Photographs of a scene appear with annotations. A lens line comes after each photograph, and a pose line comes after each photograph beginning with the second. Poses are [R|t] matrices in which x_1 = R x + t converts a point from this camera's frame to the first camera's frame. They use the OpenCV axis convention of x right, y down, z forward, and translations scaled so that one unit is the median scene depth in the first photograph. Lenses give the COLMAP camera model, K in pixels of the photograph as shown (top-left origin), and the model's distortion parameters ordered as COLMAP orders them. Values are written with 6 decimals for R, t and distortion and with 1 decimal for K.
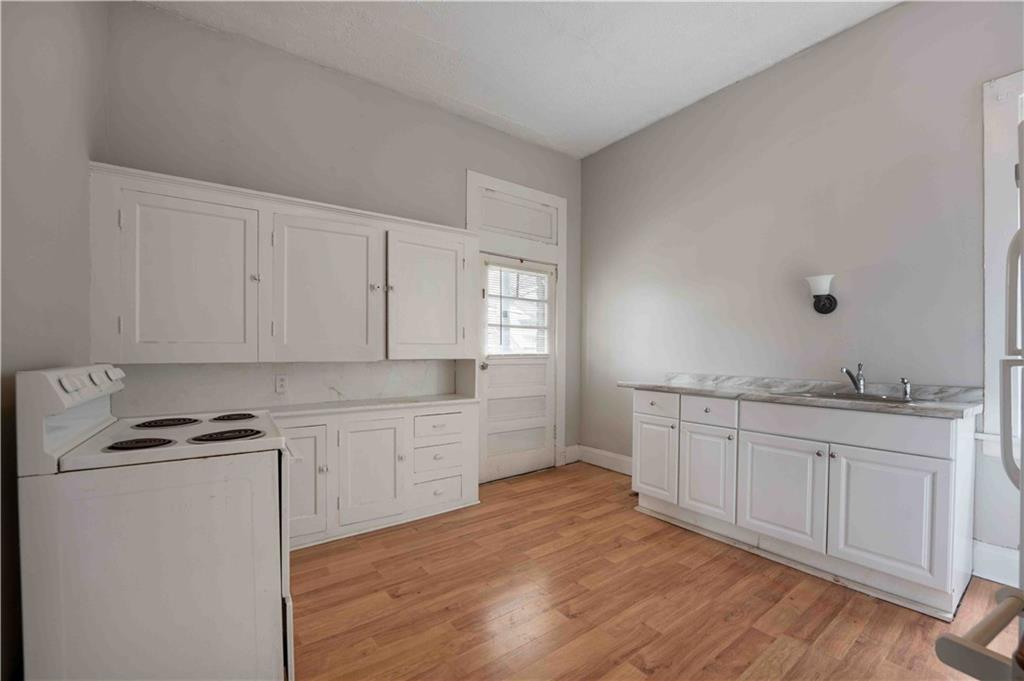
lens RADIAL K [[418.5, 0, 524.9], [0, 418.5, 355.2], [0, 0, 1]] dist [-0.010397, -0.000106]
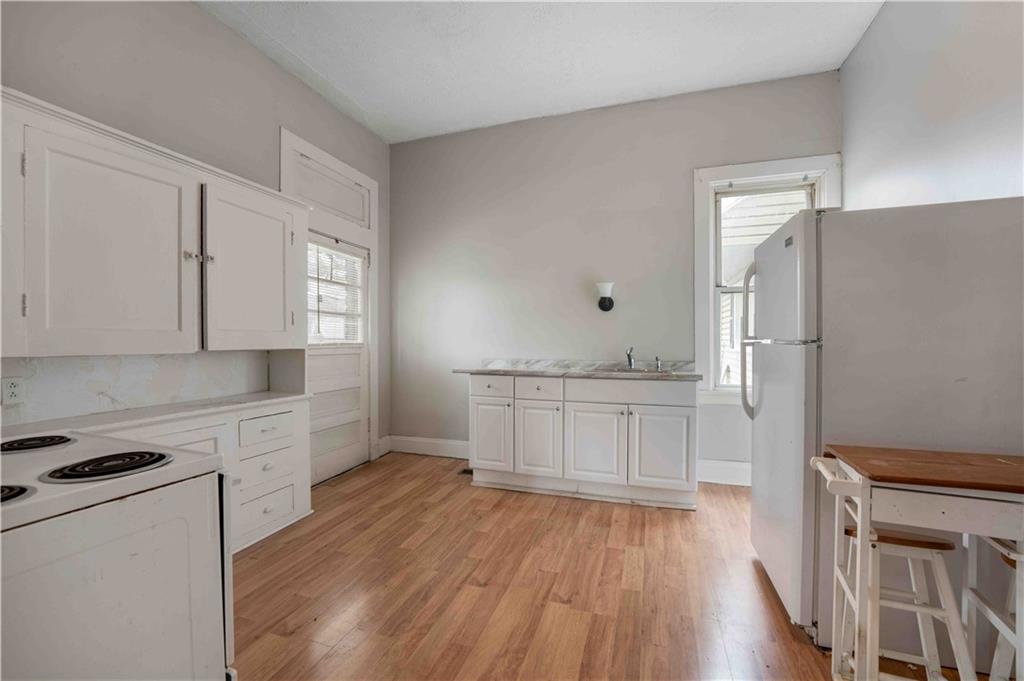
lens RADIAL K [[417.7, 0, 510.3], [0, 417.7, 345.7], [0, 0, 1]] dist [-0.002006, -0.000098]
pose [[0.831545, -0.010669, 0.555355, -0.269589], [0.009494, 0.999942, 0.004994, 0.002800], [-0.555376, 0.001120, 0.831599, 0.041843]]
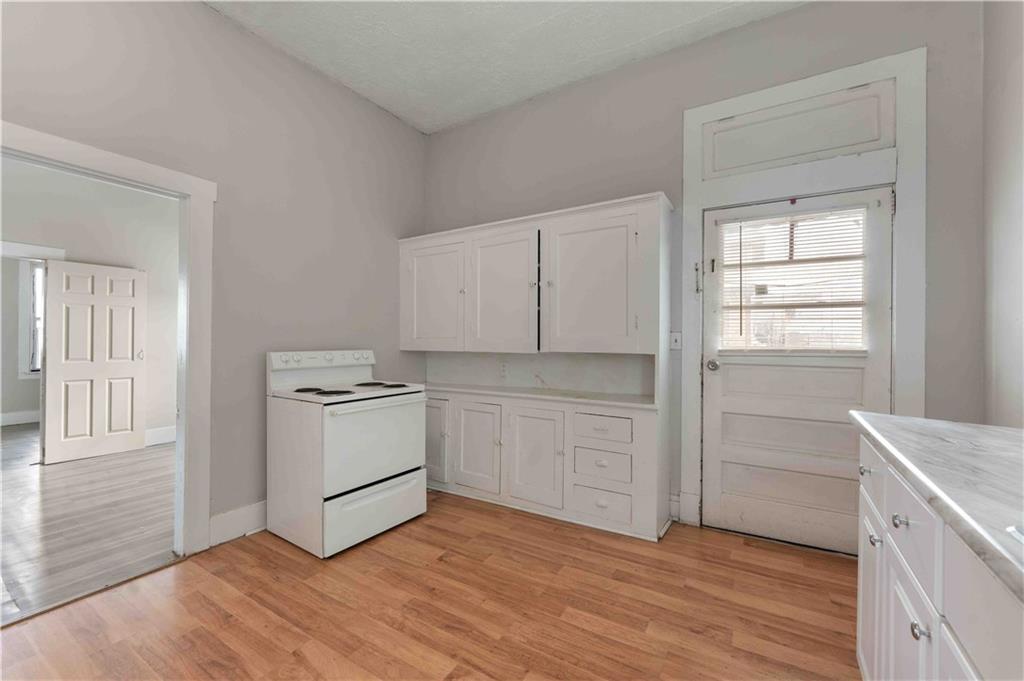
lens RADIAL K [[419.7, 0, 518.2], [0, 419.7, 339.8], [0, 0, 1]] dist [-0.000711, -0.000087]
pose [[0.367516, -0.006093, -0.929997, 0.568068], [-0.012556, 0.999855, -0.011513, -0.006291], [0.929932, 0.015908, 0.367386, 0.519532]]
